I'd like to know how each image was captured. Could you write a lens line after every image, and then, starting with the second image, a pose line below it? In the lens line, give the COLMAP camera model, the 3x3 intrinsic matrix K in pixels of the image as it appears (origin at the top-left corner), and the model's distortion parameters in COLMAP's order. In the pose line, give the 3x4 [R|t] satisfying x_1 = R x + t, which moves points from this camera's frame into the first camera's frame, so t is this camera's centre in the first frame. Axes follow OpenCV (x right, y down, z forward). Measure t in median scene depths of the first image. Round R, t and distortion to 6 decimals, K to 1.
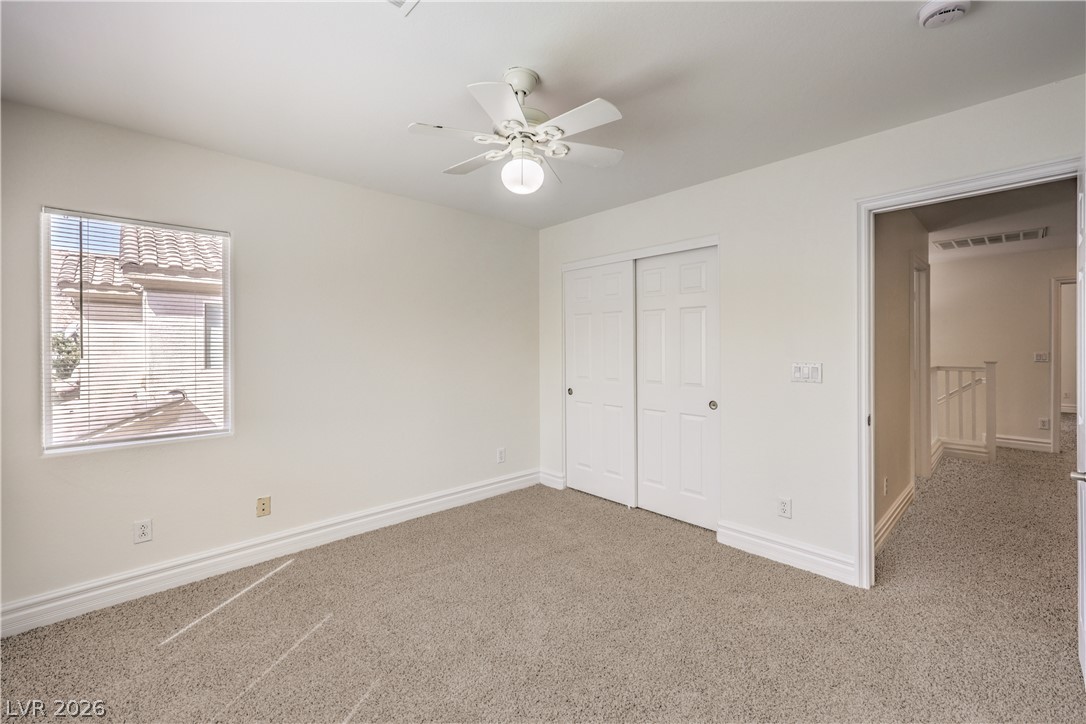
lens RADIAL K [[466.1, 0, 545.8], [0, 466.1, 354.6], [0, 0, 1]] dist [0.000266, 0.000009]
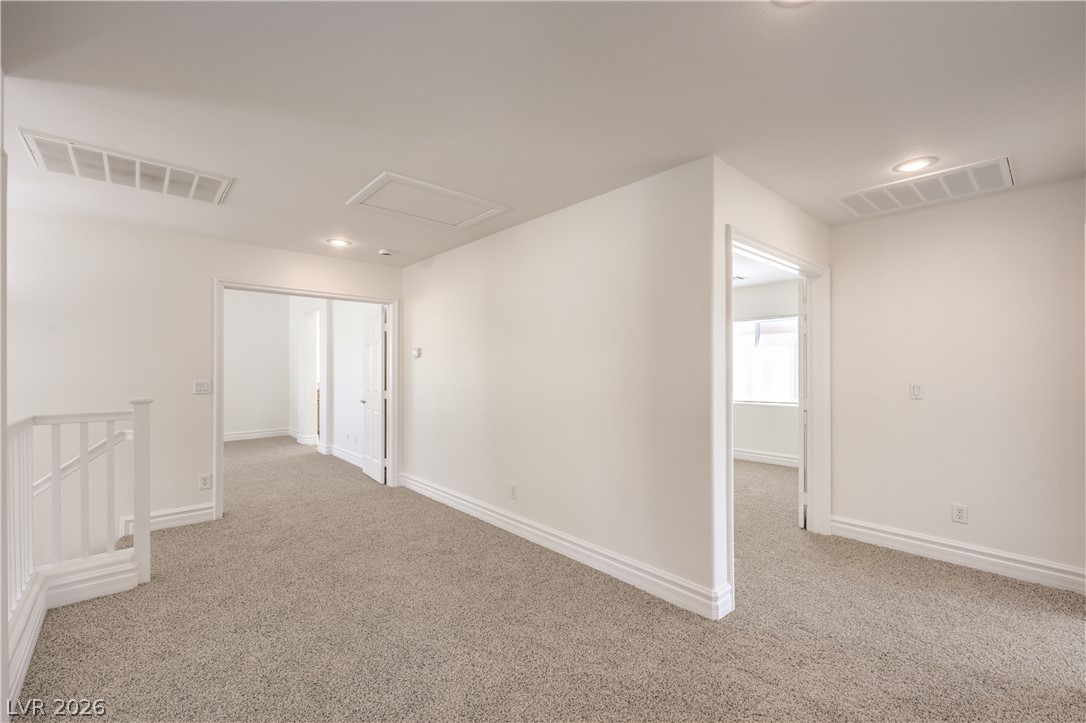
lens RADIAL K [[466.1, 0, 539.6], [0, 466.1, 368.2], [0, 0, 1]] dist [0.000266, 0.000009]
pose [[0.057363, 0.008980, 0.998313, 0.417402], [0.007661, 0.999926, -0.009435, -0.014306], [-0.998324, 0.008190, 0.057290, 0.483642]]
